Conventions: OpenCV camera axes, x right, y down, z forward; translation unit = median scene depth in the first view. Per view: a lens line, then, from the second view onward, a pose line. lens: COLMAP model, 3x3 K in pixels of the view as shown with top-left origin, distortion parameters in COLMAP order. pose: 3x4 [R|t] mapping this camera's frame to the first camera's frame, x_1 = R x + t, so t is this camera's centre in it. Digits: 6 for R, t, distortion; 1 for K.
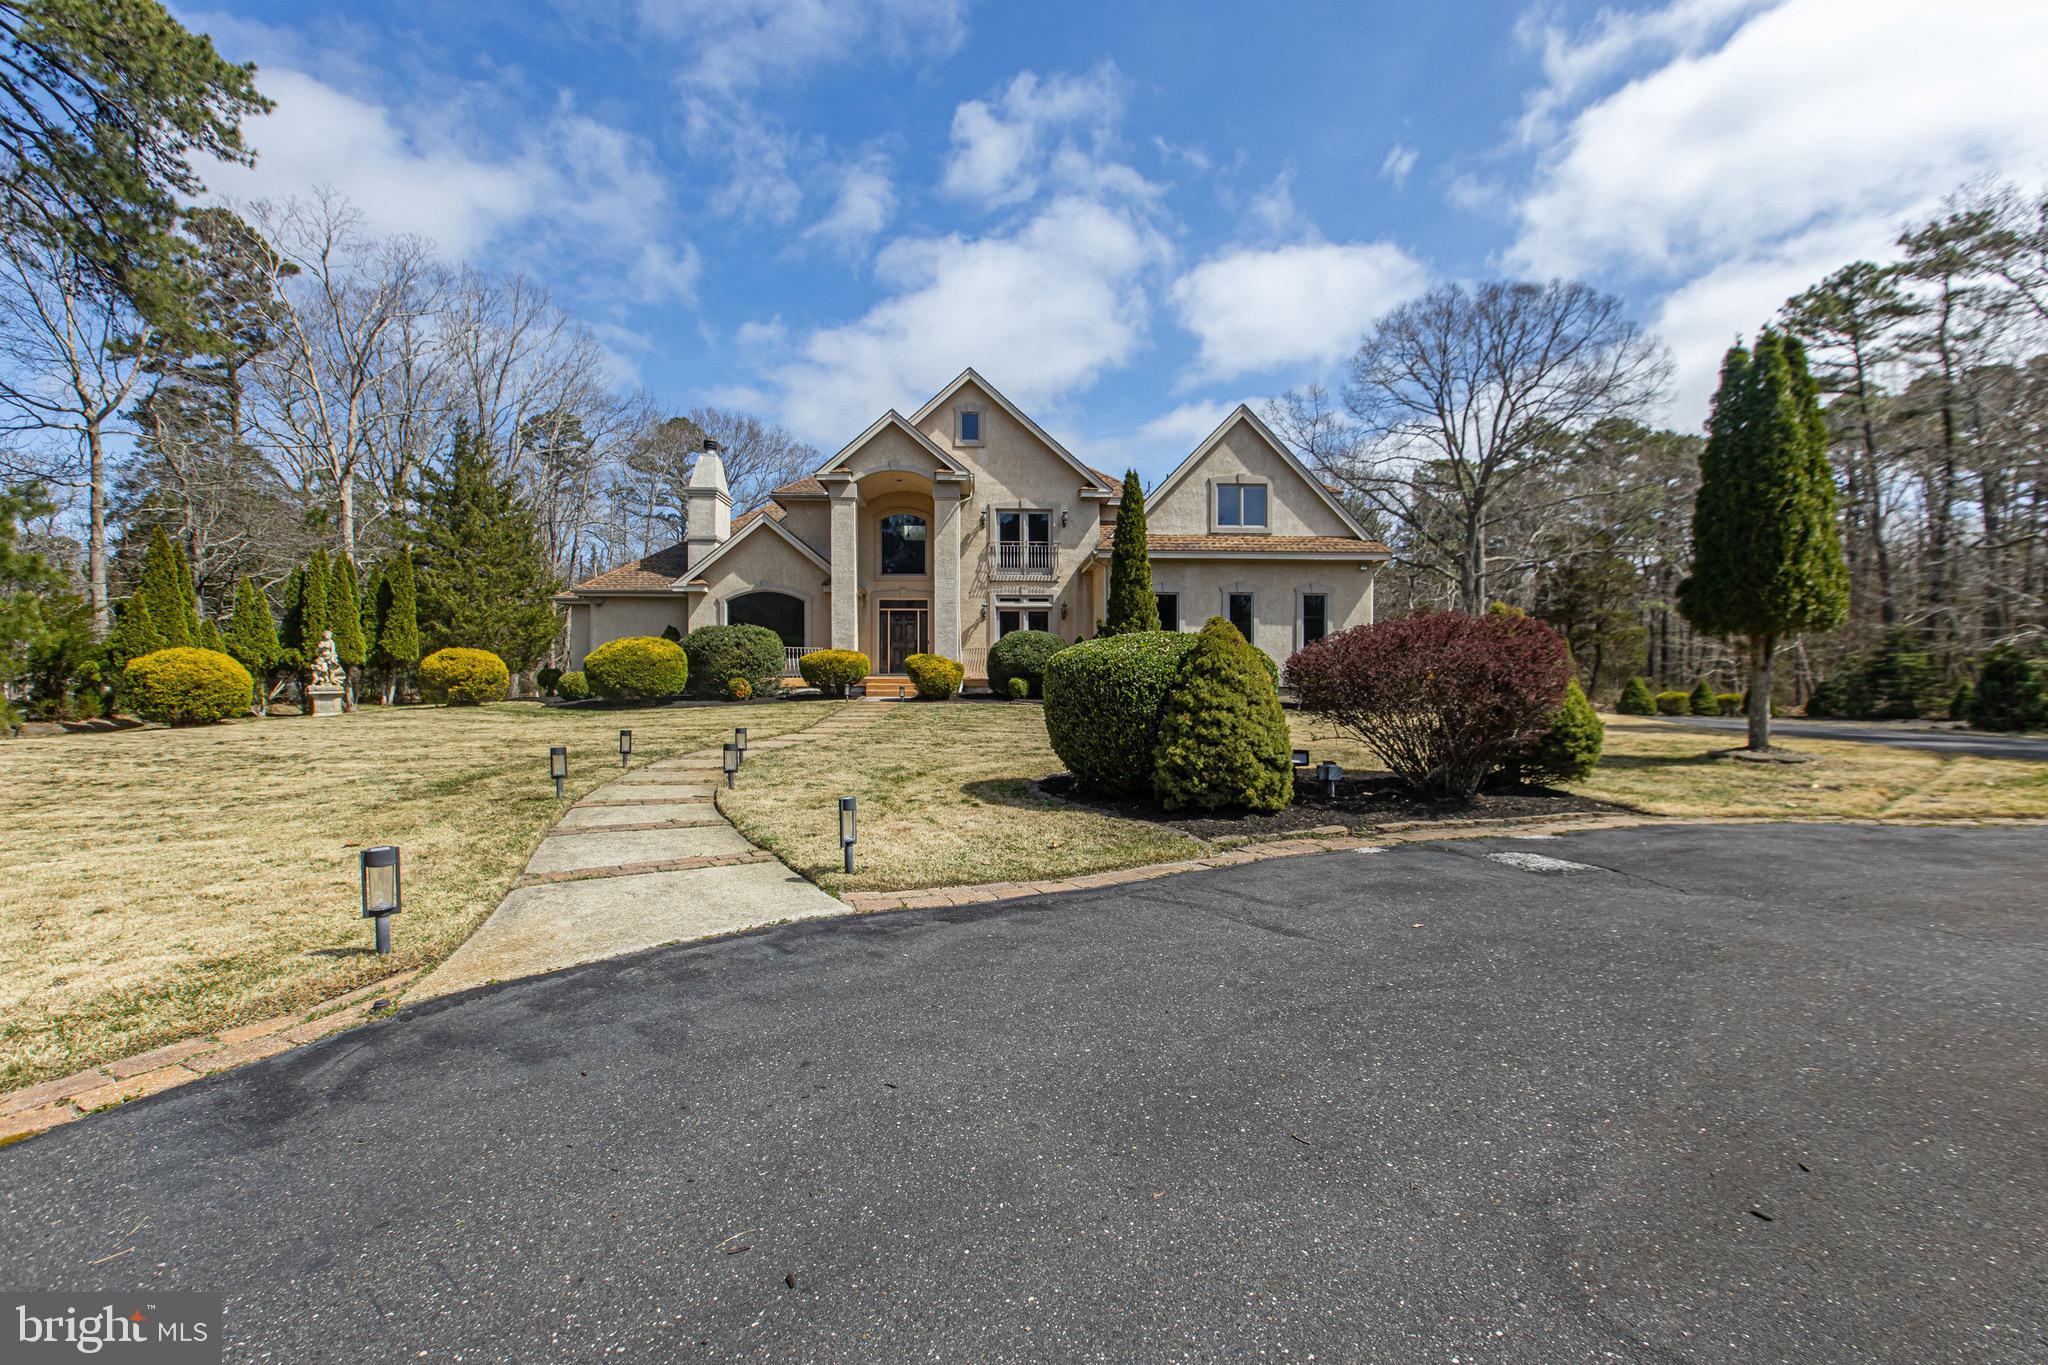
lens RADIAL K [[924.6, 0, 1026.5], [0, 924.6, 671.0], [0, 0, 1]] dist [-0.002375, -0.000050]
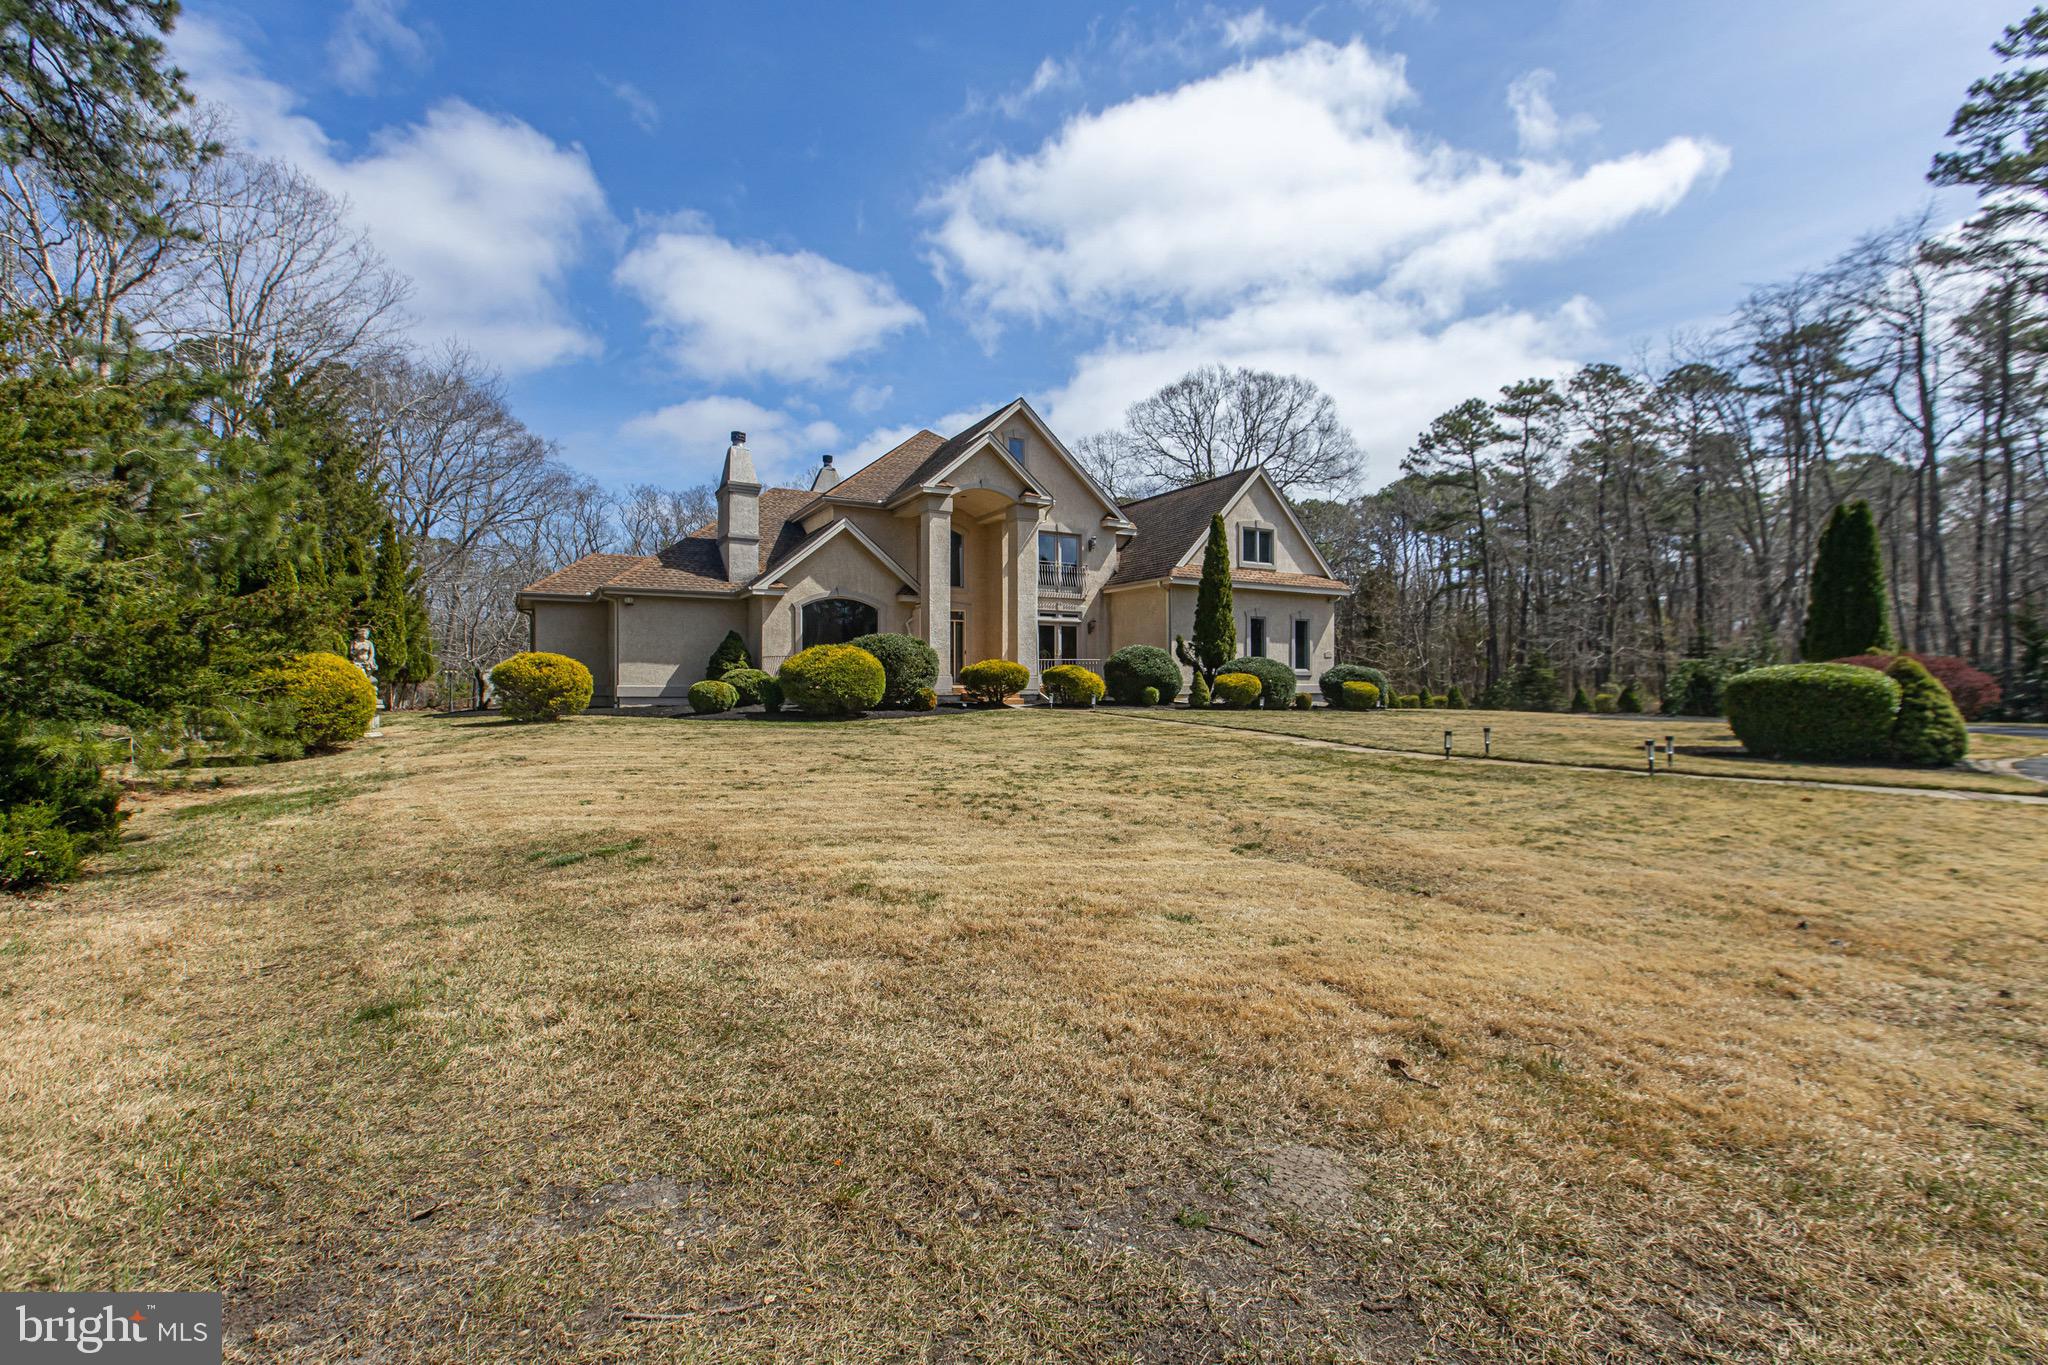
lens RADIAL K [[924.6, 0, 1026.5], [0, 924.6, 671.0], [0, 0, 1]] dist [-0.002375, -0.000050]
pose [[0.890551, 0.005271, 0.454852, -0.536172], [-0.001731, 0.999965, -0.008200, -0.001456], [-0.454880, 0.006515, 0.890529, 0.039581]]
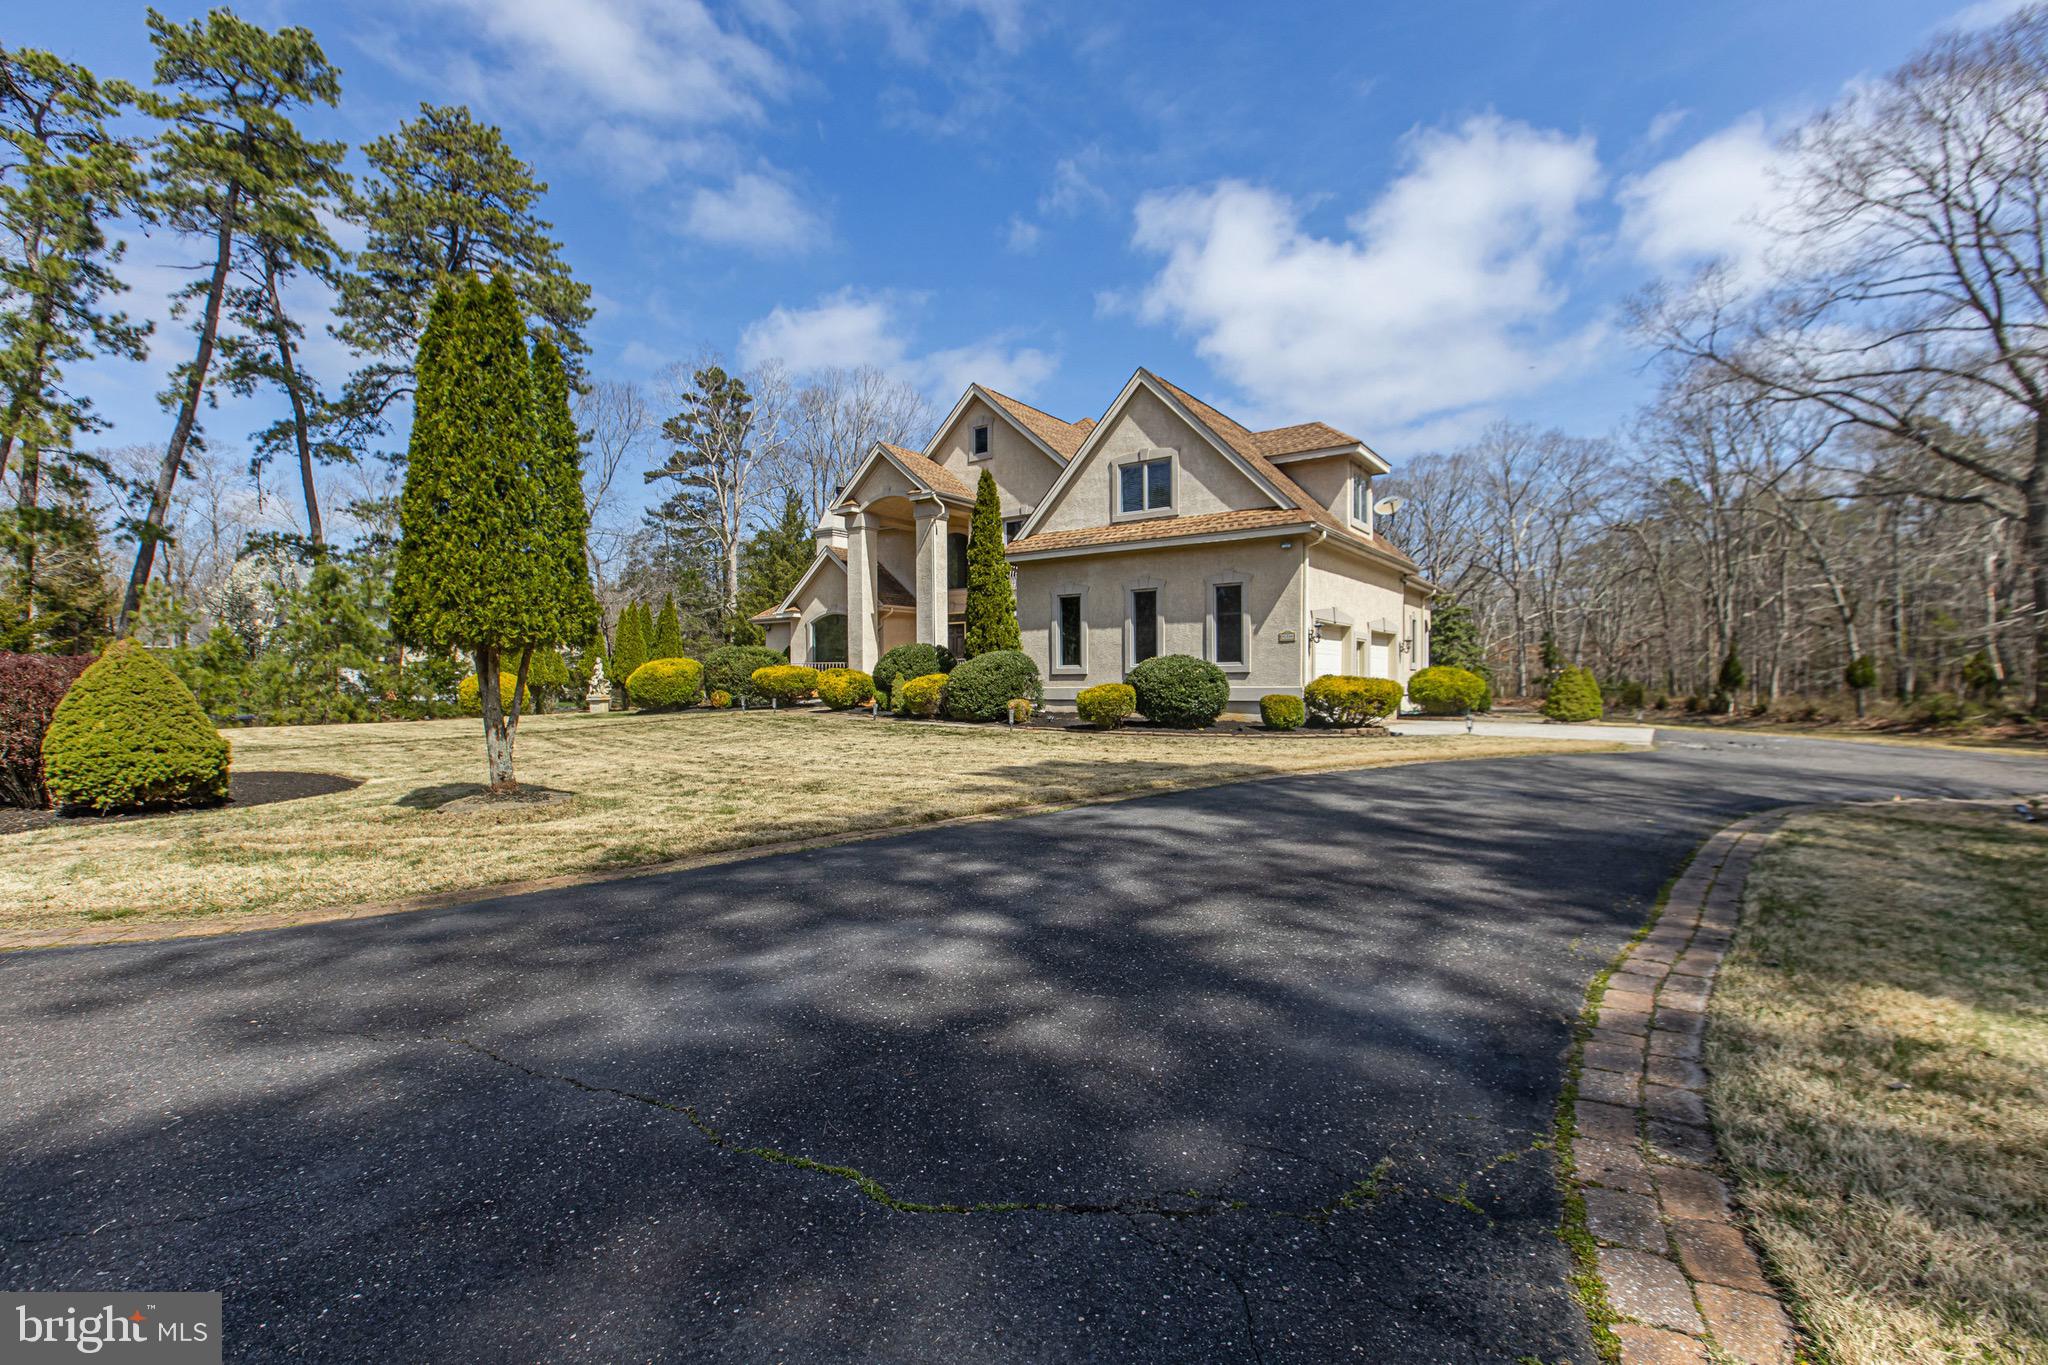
lens RADIAL K [[899.0, 0, 1023.6], [0, 899.0, 672.6], [0, 0, 1]] dist [-0.011299, 0.000177]
pose [[0.789280, -0.011236, -0.613931, 0.579301], [0.010673, 0.999933, -0.004579, -0.004523], [0.613941, -0.002938, 0.789347, 0.248127]]
